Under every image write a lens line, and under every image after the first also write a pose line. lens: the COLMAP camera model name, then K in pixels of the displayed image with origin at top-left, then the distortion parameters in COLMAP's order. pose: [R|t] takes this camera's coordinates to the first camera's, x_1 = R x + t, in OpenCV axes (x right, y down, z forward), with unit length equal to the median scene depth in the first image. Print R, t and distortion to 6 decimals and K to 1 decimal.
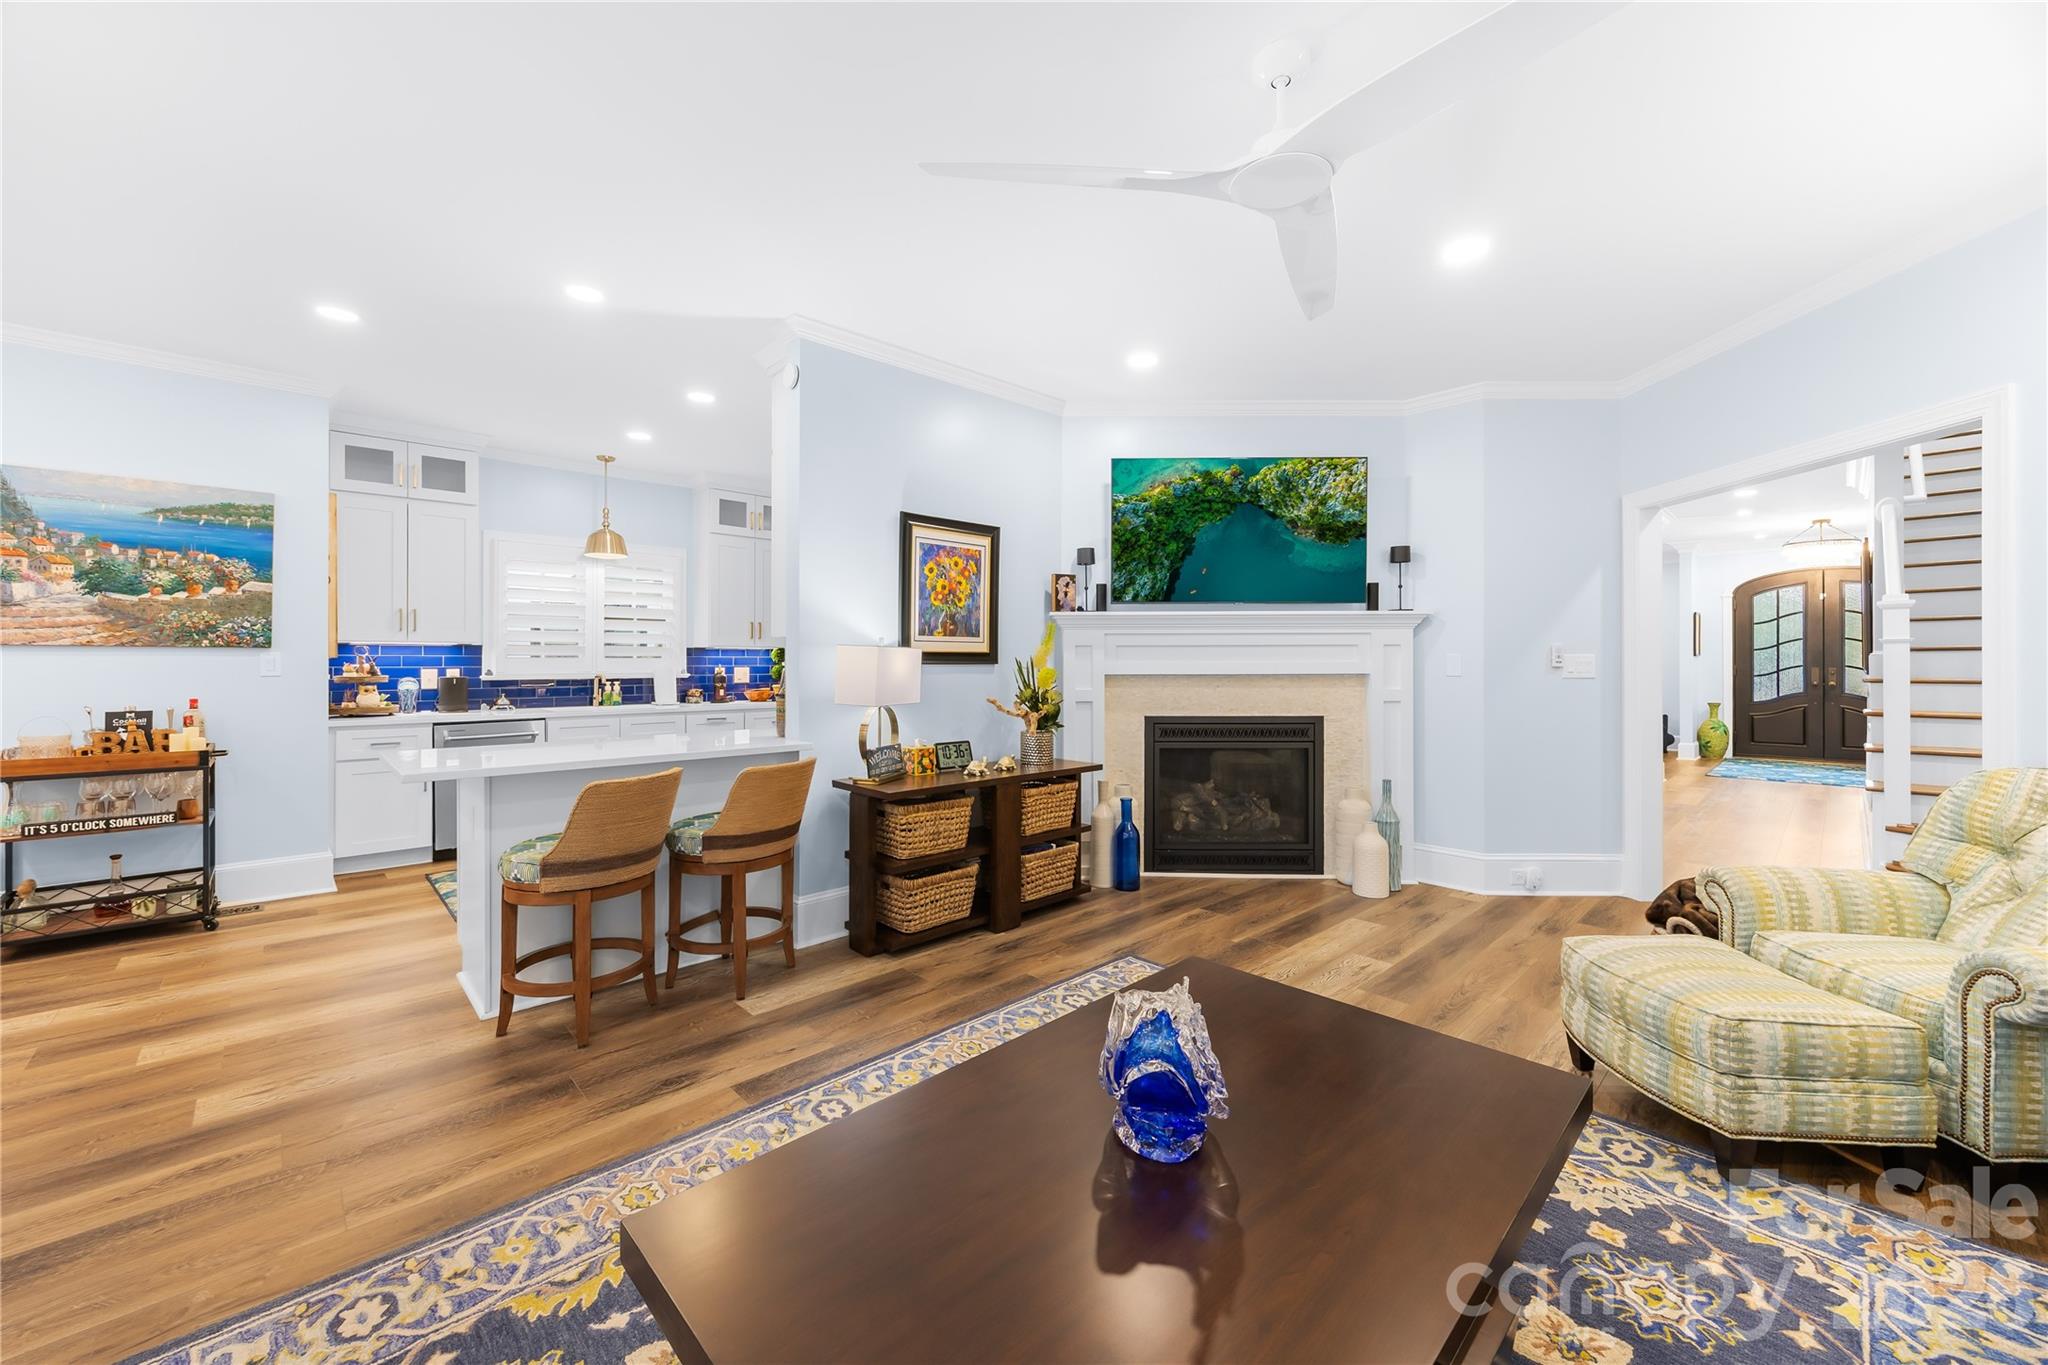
lens RADIAL K [[804.6, 0, 1019.8], [0, 804.6, 654.1], [0, 0, 1]] dist [-0.005612, 0.000483]
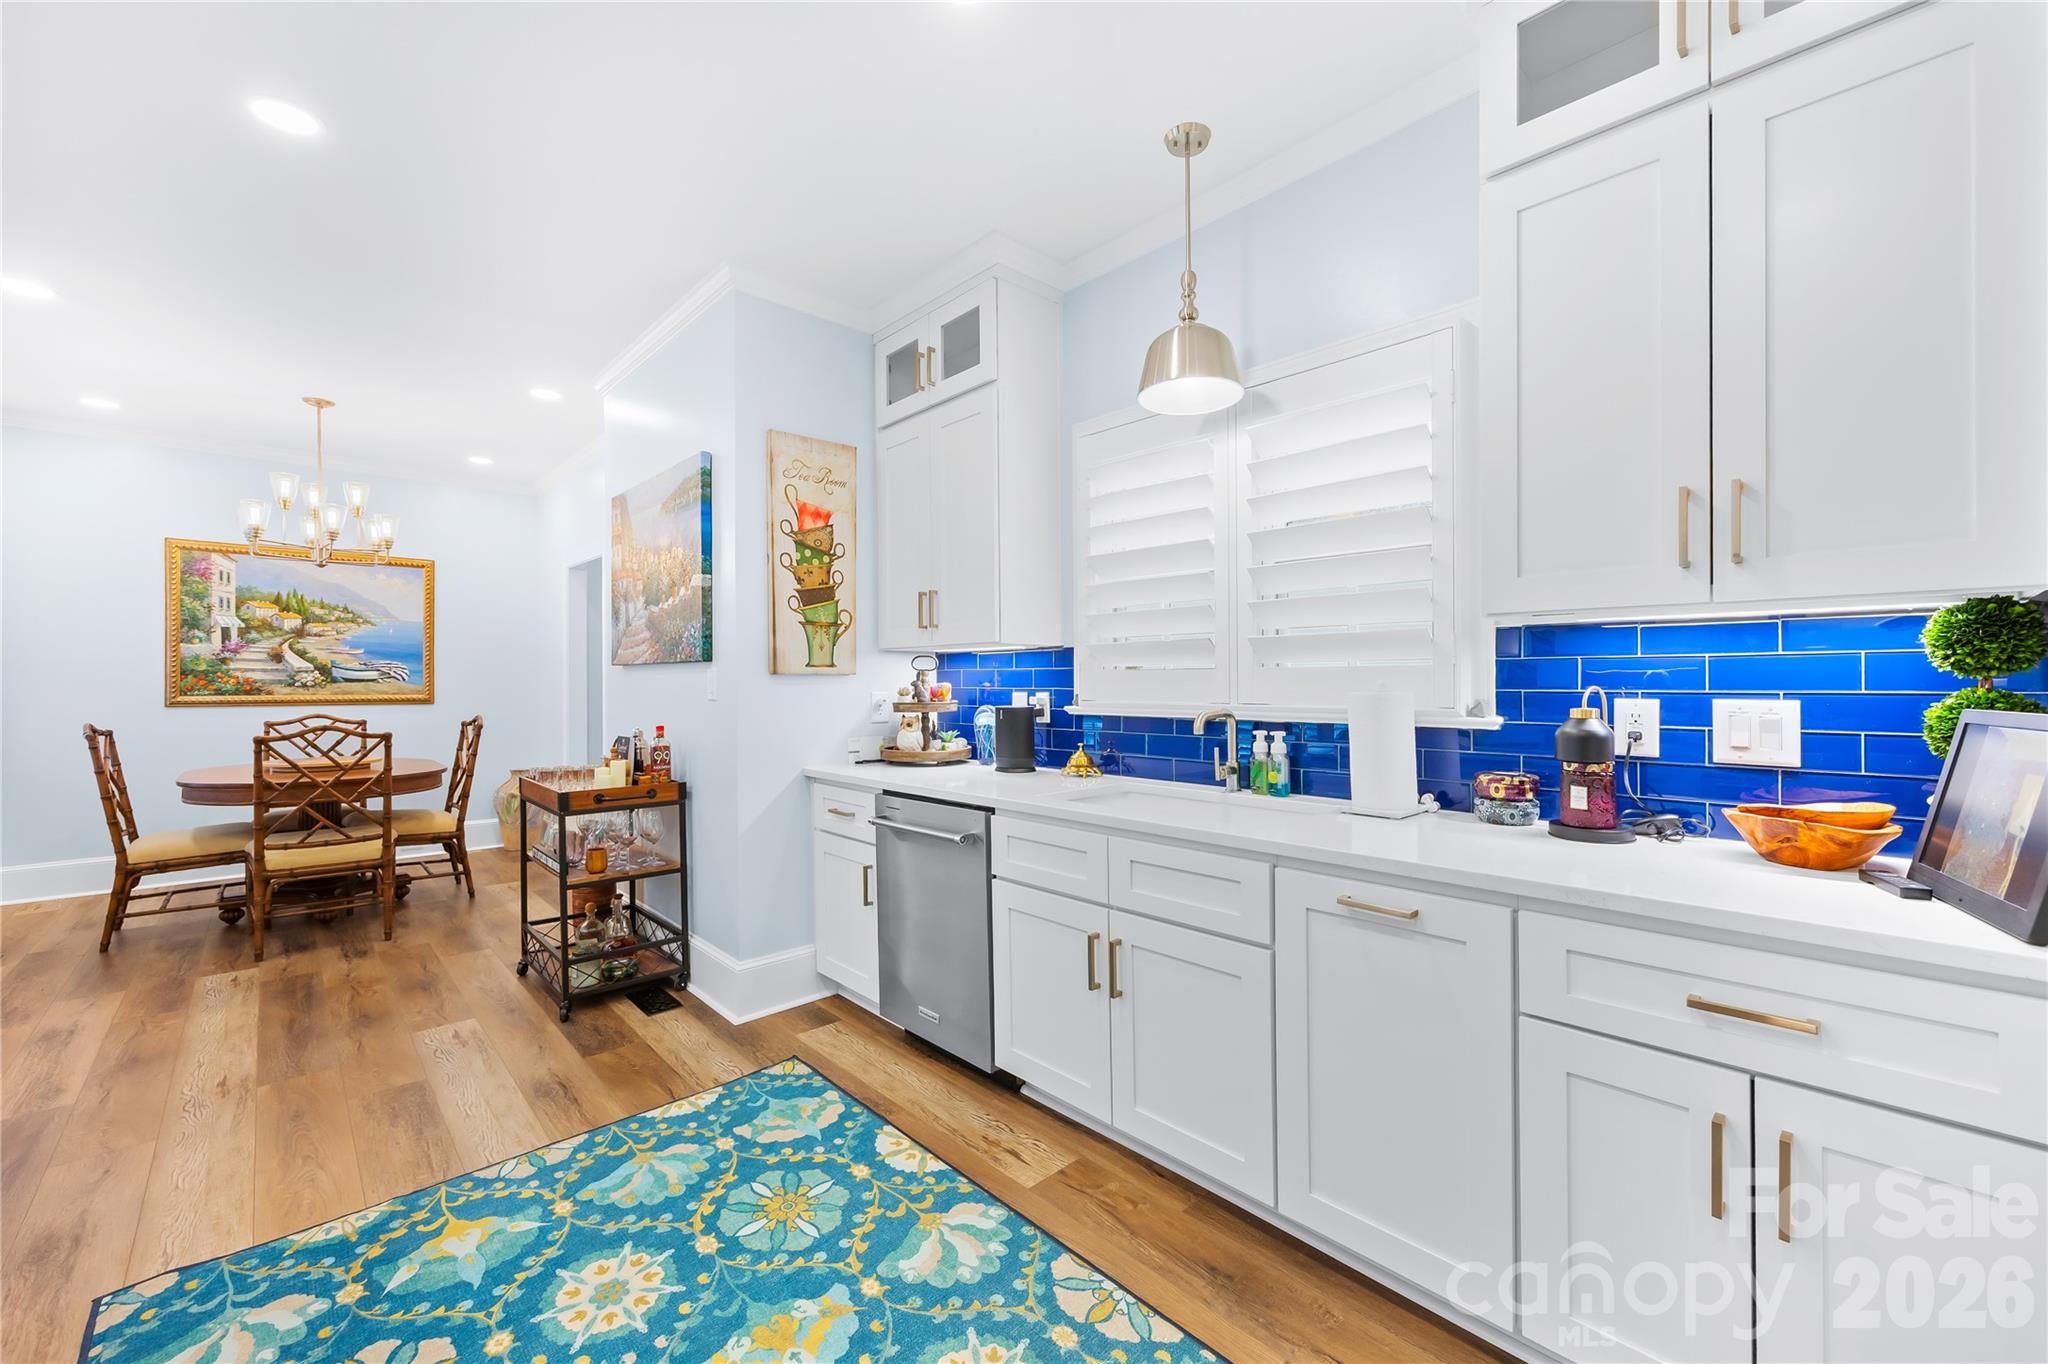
lens RADIAL K [[804.6, 0, 1031.8], [0, 804.6, 685.3], [0, 0, 1]] dist [-0.005612, 0.000483]
pose [[0.016834, 0.006004, -0.999840, -0.187175], [0.012232, 0.999906, 0.006210, 0.013365], [0.999783, -0.012334, 0.016759, 1.294619]]
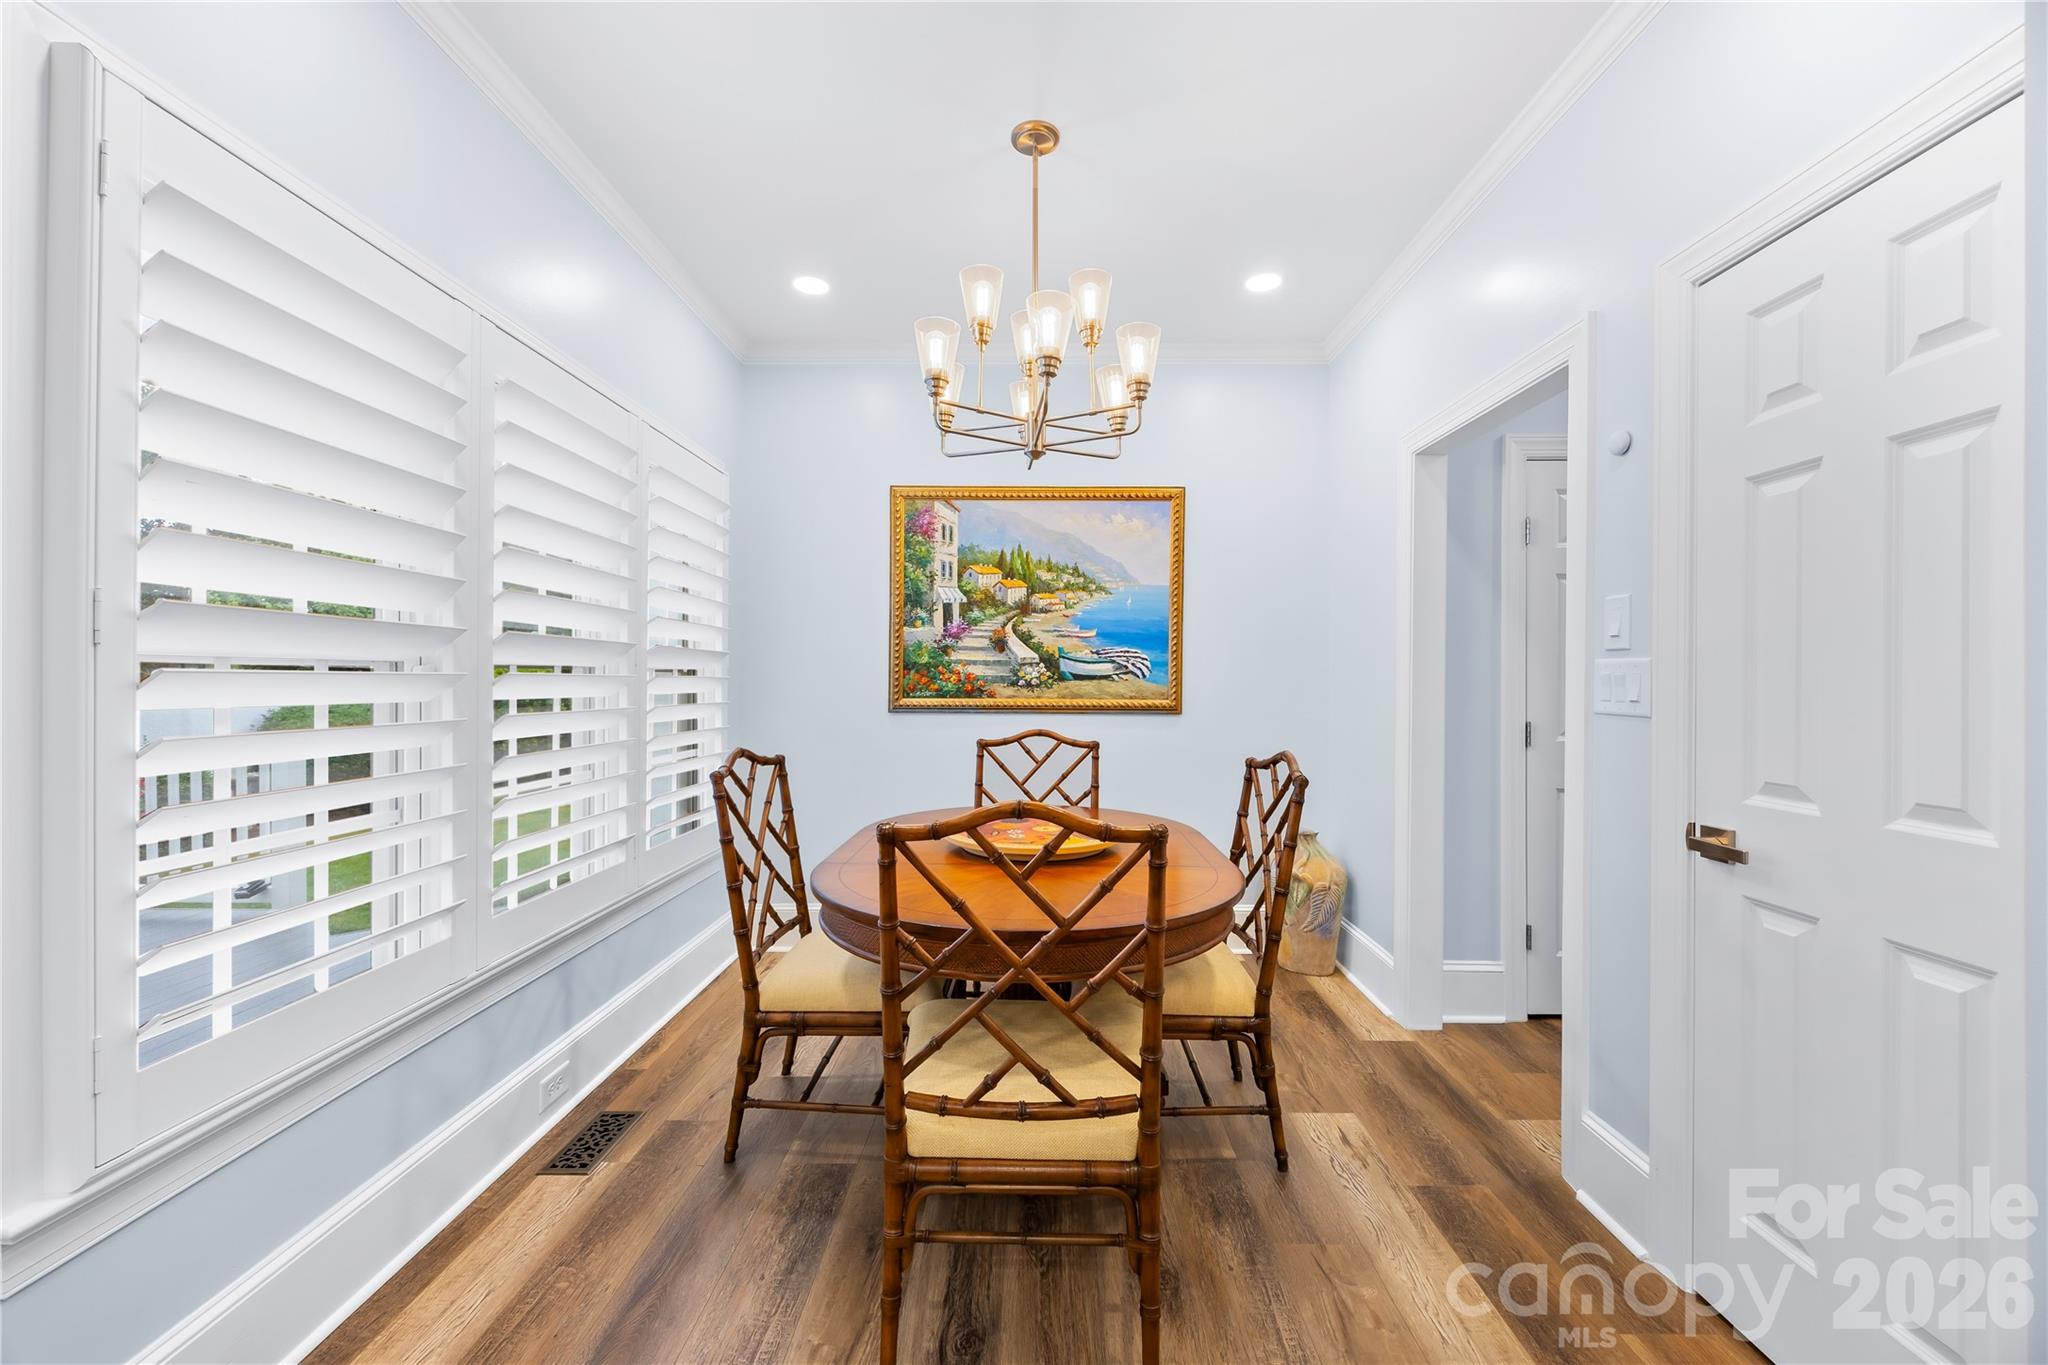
lens RADIAL K [[804.6, 0, 1015.8], [0, 804.6, 677.6], [0, 0, 1]] dist [-0.005612, 0.000483]
pose [[-0.696962, -0.003433, -0.717100, -0.851485], [0.005274, 0.999937, -0.009913, 0.008208], [0.717089, -0.010692, -0.696900, 0.752358]]
